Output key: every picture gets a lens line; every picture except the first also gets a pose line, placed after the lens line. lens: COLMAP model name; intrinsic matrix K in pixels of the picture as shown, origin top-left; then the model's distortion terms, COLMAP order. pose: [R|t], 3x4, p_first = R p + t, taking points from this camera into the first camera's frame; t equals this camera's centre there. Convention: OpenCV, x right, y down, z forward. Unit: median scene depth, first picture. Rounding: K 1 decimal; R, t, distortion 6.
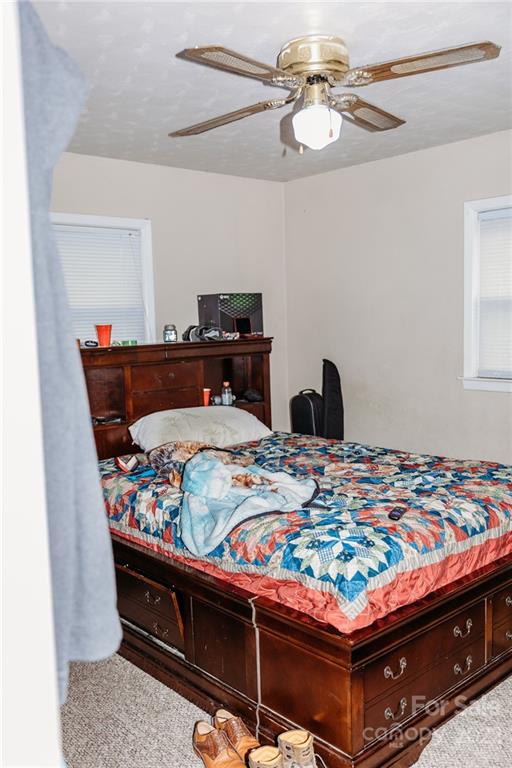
lens RADIAL K [[697.0, 0, 262.4], [0, 697.0, 385.7], [0, 0, 1]] dist [-0.000614, 0.000000]
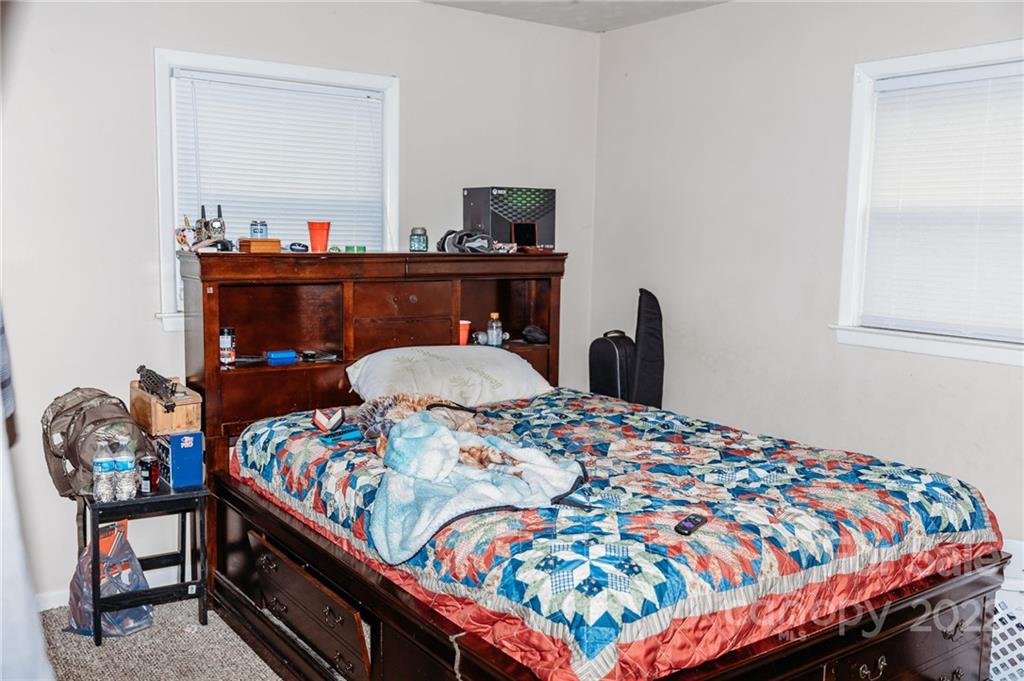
lens RADIAL K [[929.3, 0, 504.0], [0, 929.3, 337.1], [0, 0, 1]] dist [-0.000614, 0.000000]
pose [[0.993131, 0.059277, -0.100879, 0.074553], [-0.057720, 0.998165, 0.018286, 0.002079], [0.101778, -0.012338, 0.994731, 0.092011]]
